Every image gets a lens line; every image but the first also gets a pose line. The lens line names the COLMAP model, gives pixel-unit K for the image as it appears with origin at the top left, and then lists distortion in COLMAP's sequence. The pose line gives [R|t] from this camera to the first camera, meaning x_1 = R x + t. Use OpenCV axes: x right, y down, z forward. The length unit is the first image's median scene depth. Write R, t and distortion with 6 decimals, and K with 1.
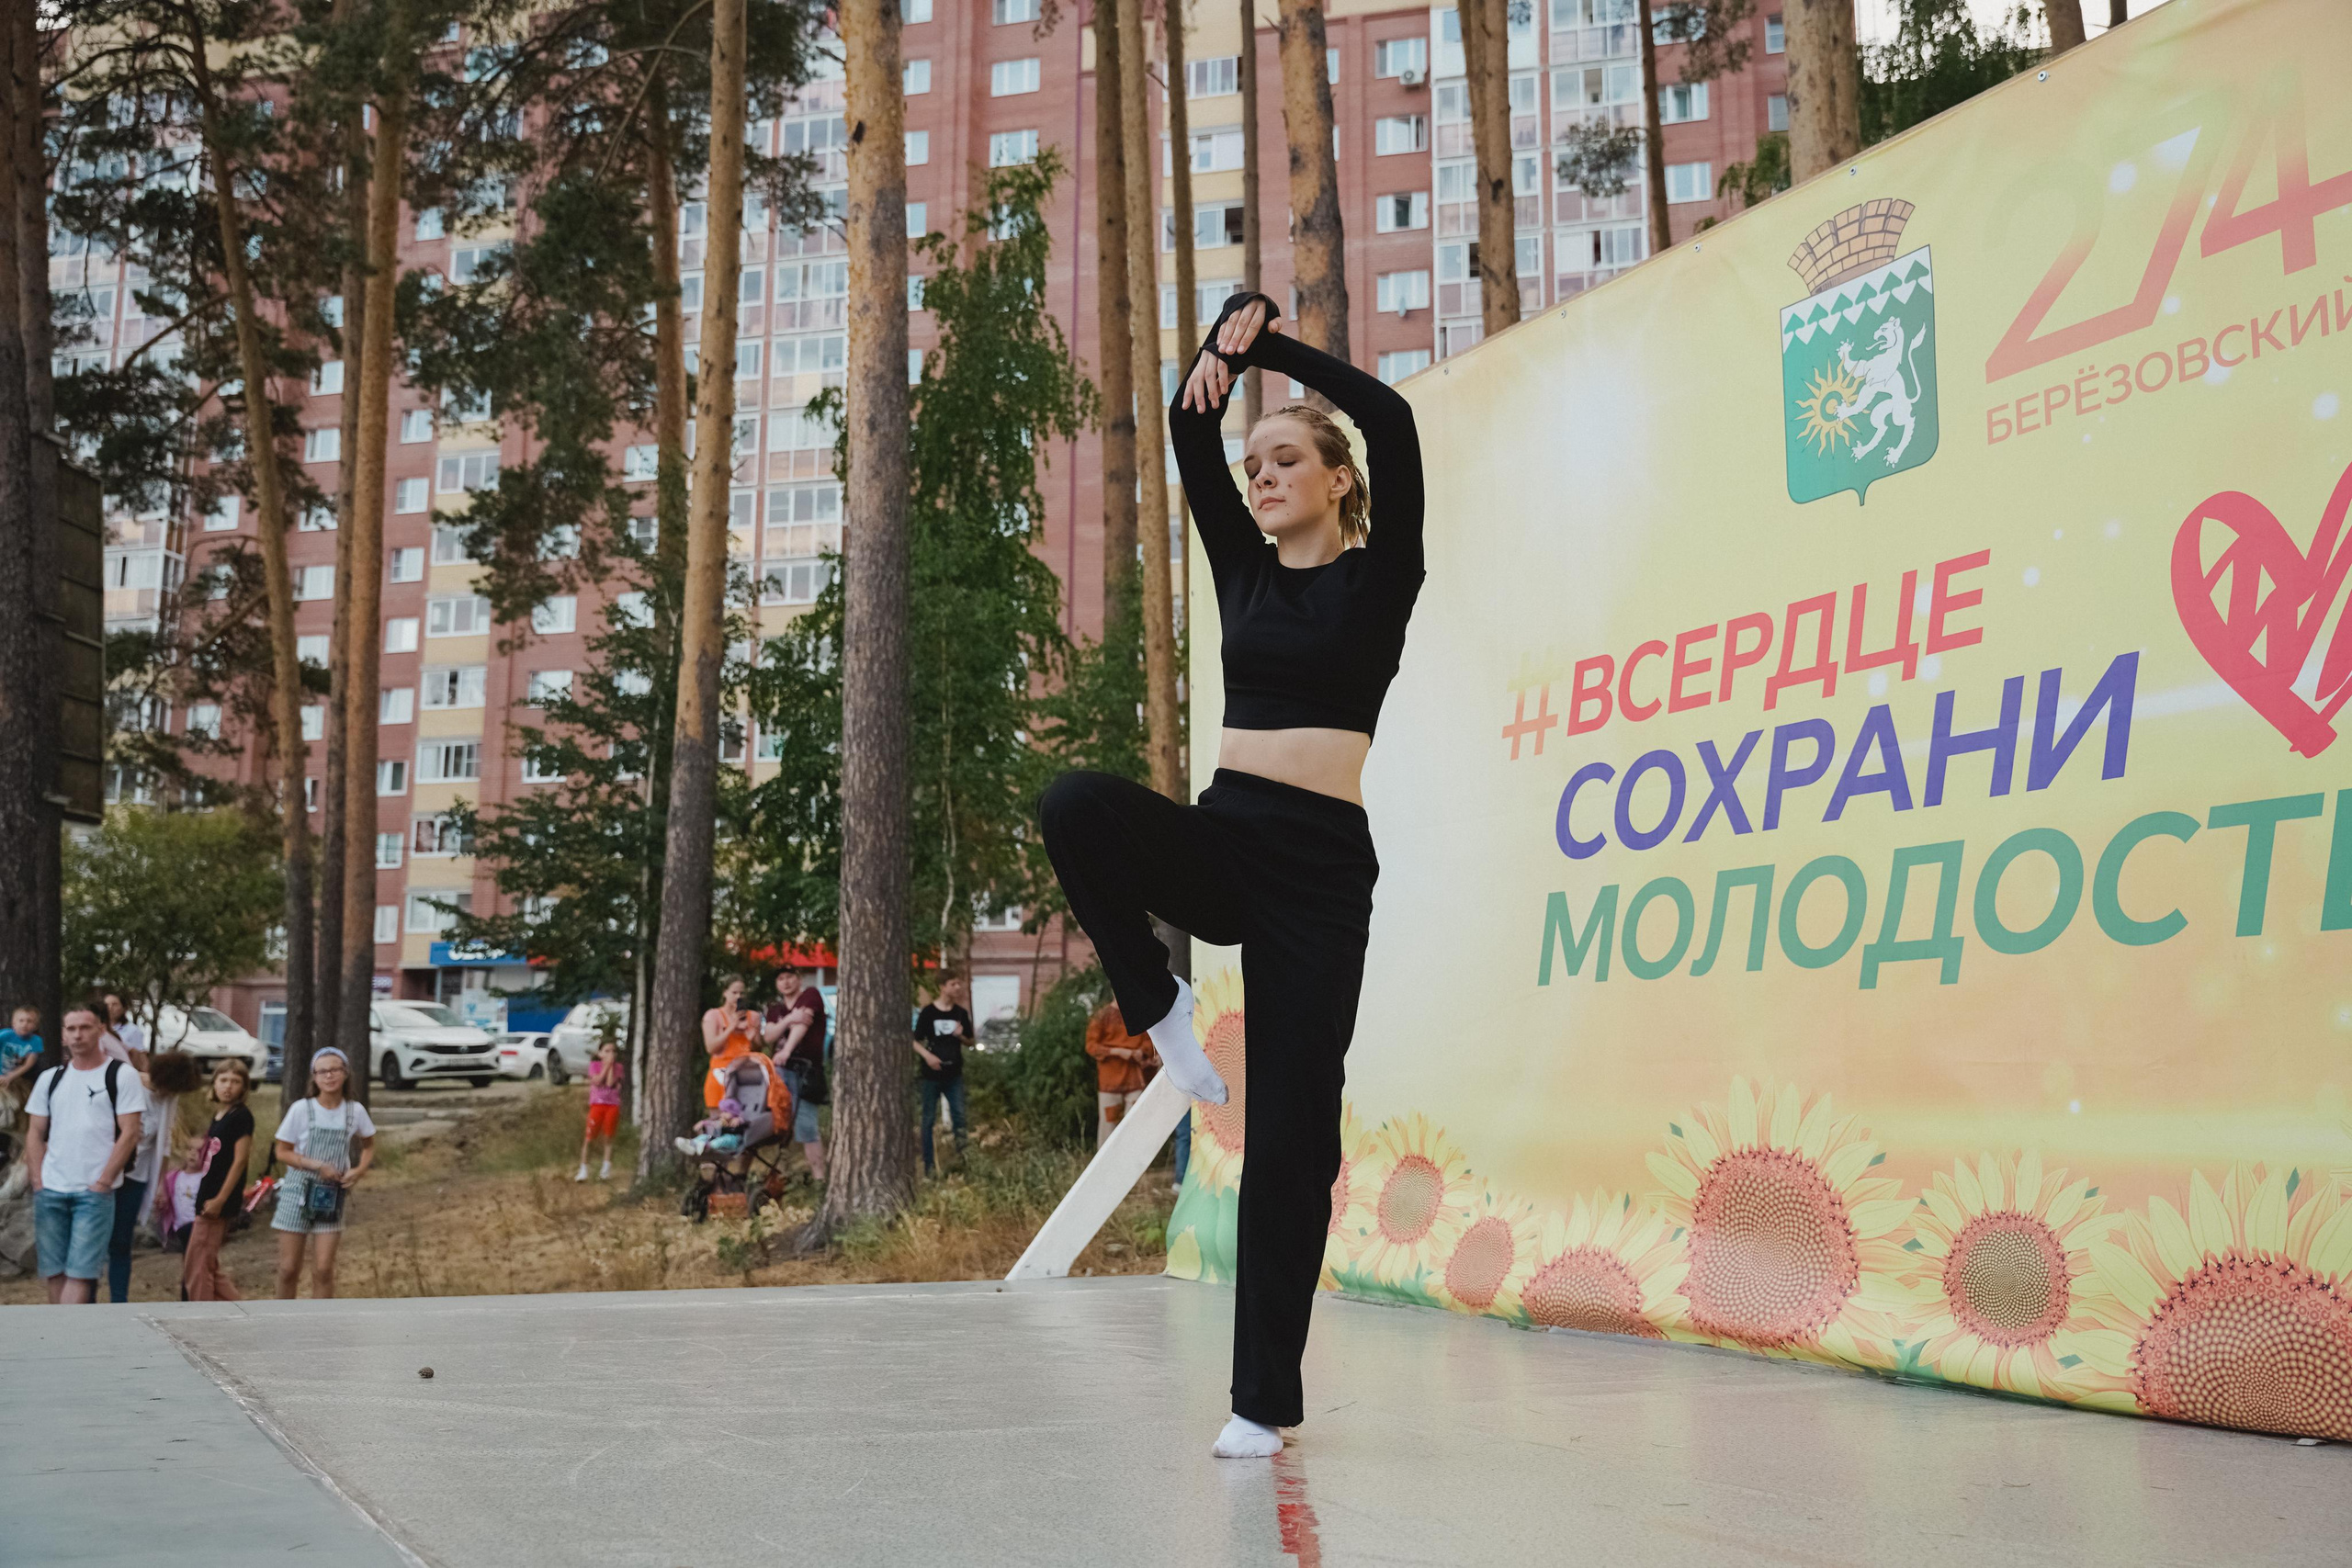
lens RADIAL K [[2031.0, 0, 1208.6], [0, 2031.0, 783.0], [0, 0, 1]] dist [0.006374, -0.025132]
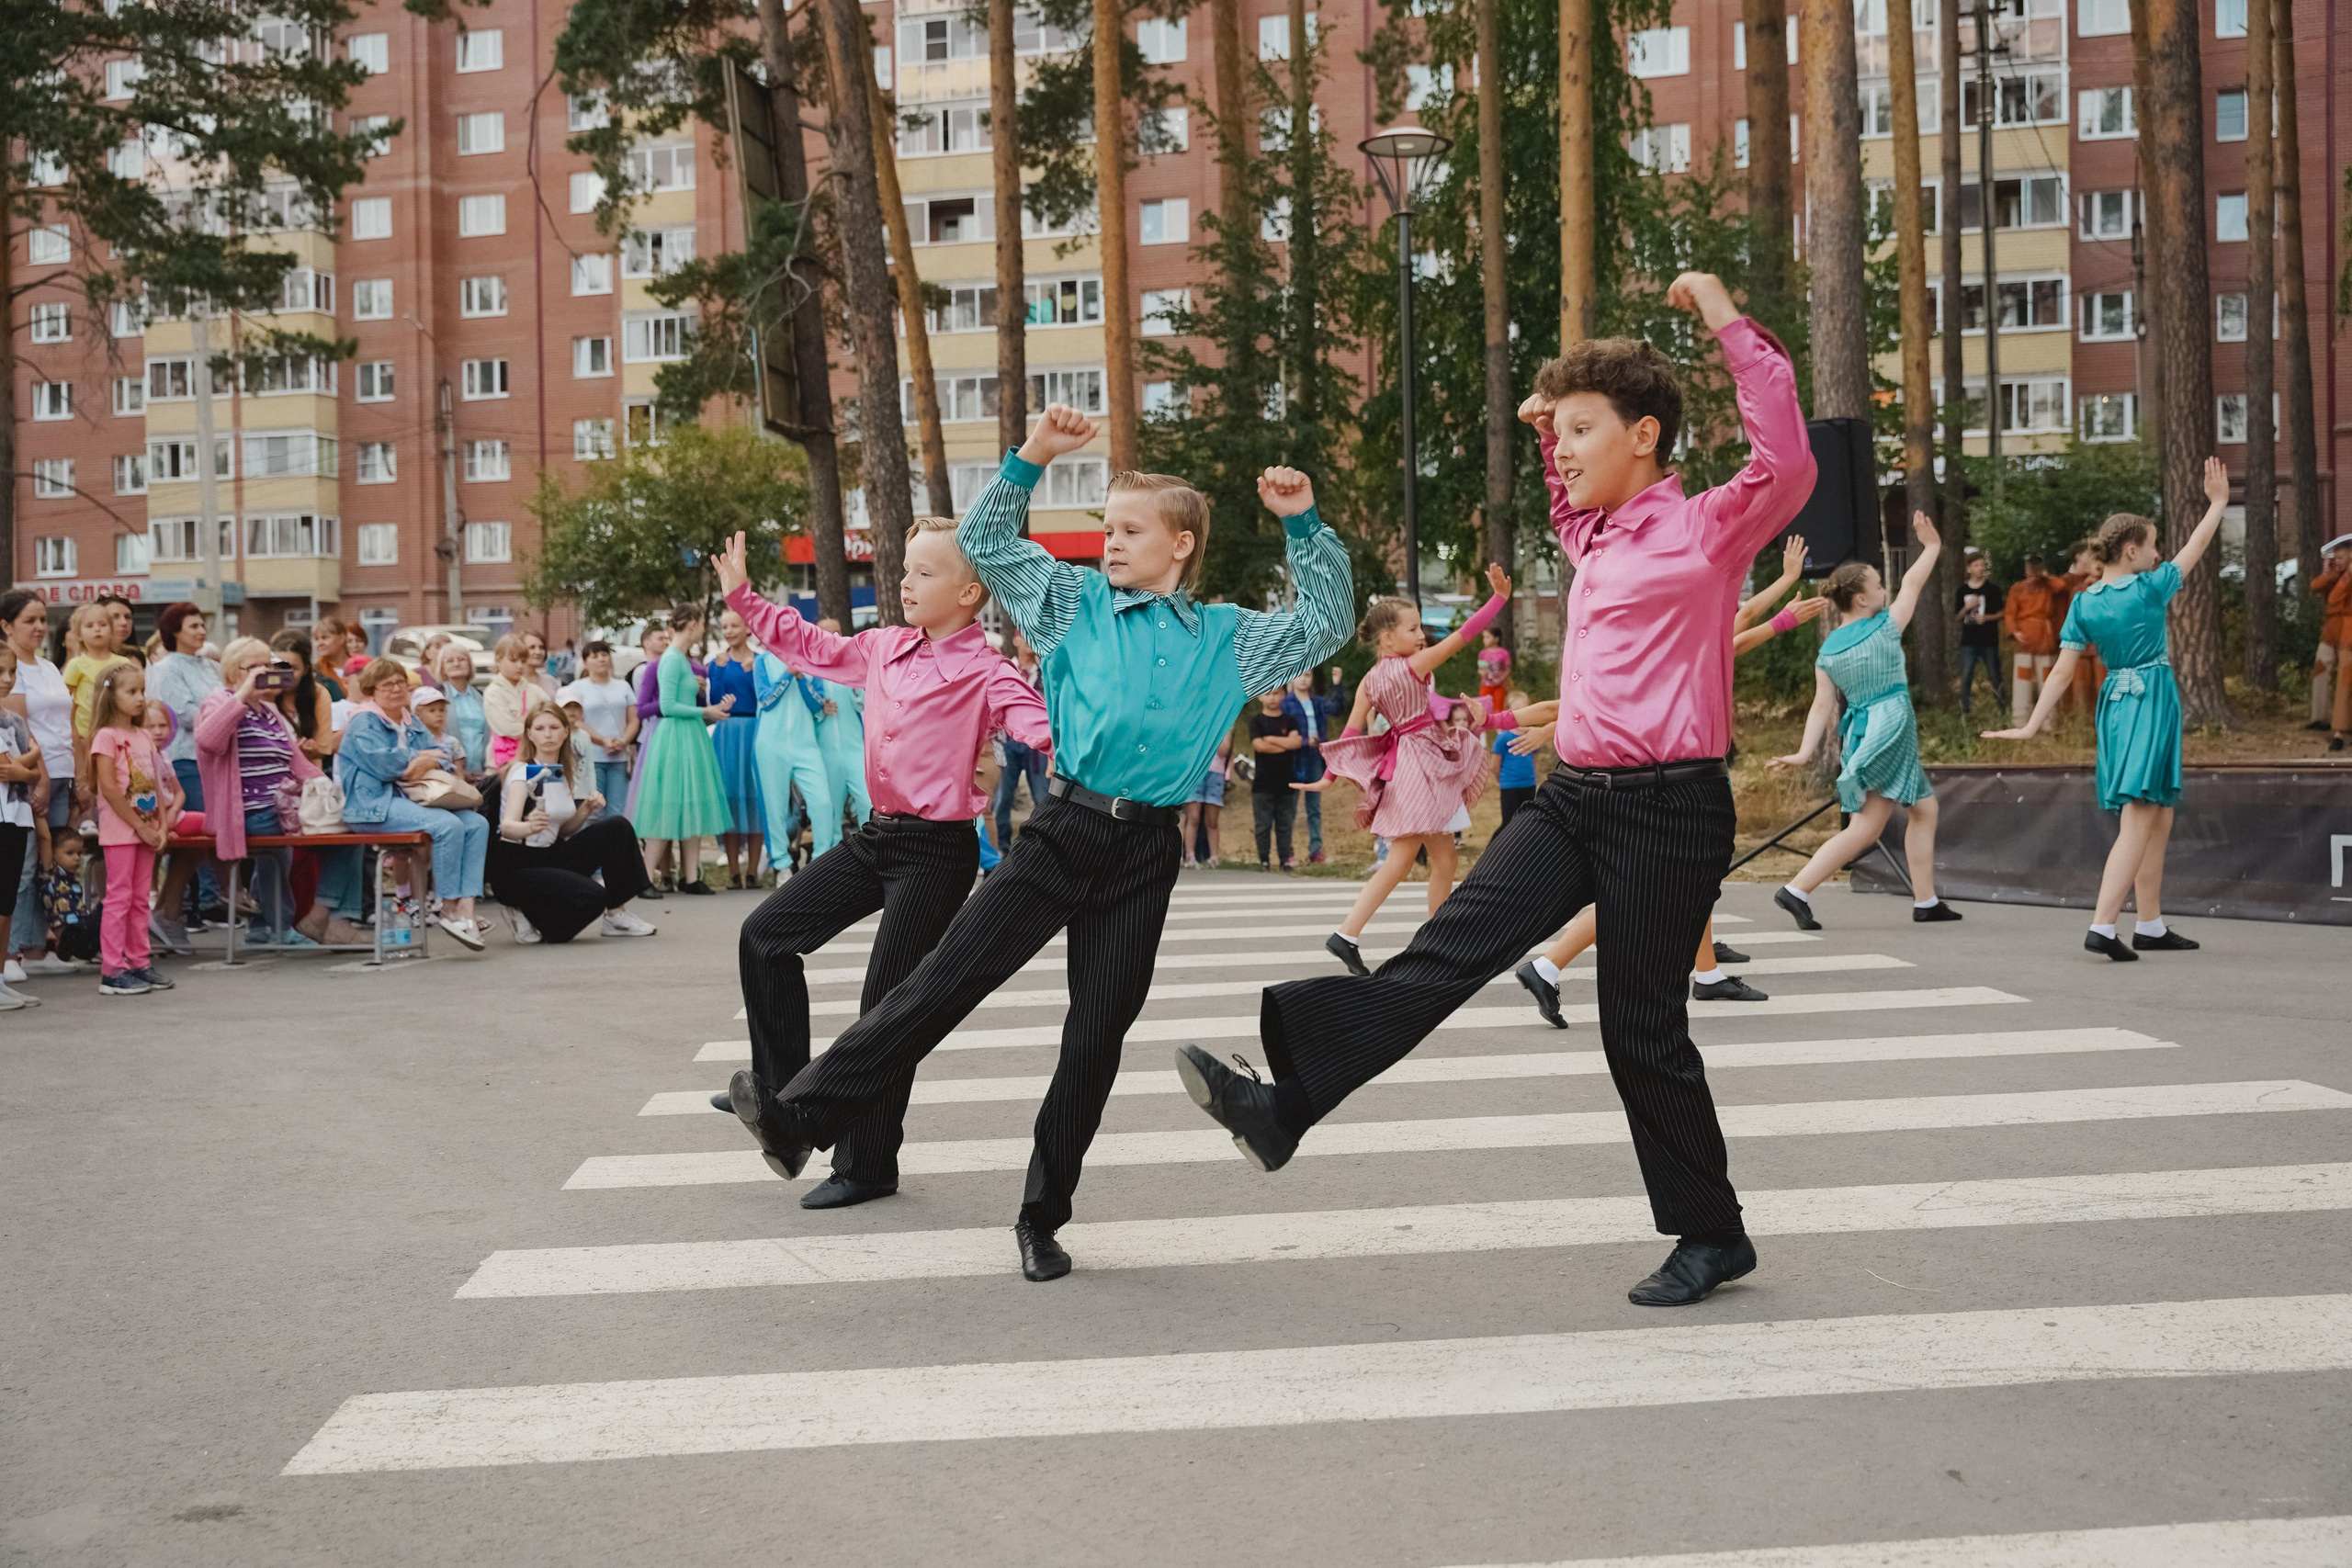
lens RADIAL K [[2502.5, 0, 1166.0], [0, 2502.5, 798.8], [0, 0, 1]] dist [-0.002449, 0.000000]
pose [[0.998562, -0.019512, -0.049925, -0.099414], [0.028731, 0.981129, 0.191207, -0.015220], [0.045252, -0.192366, 0.980279, -0.110578]]
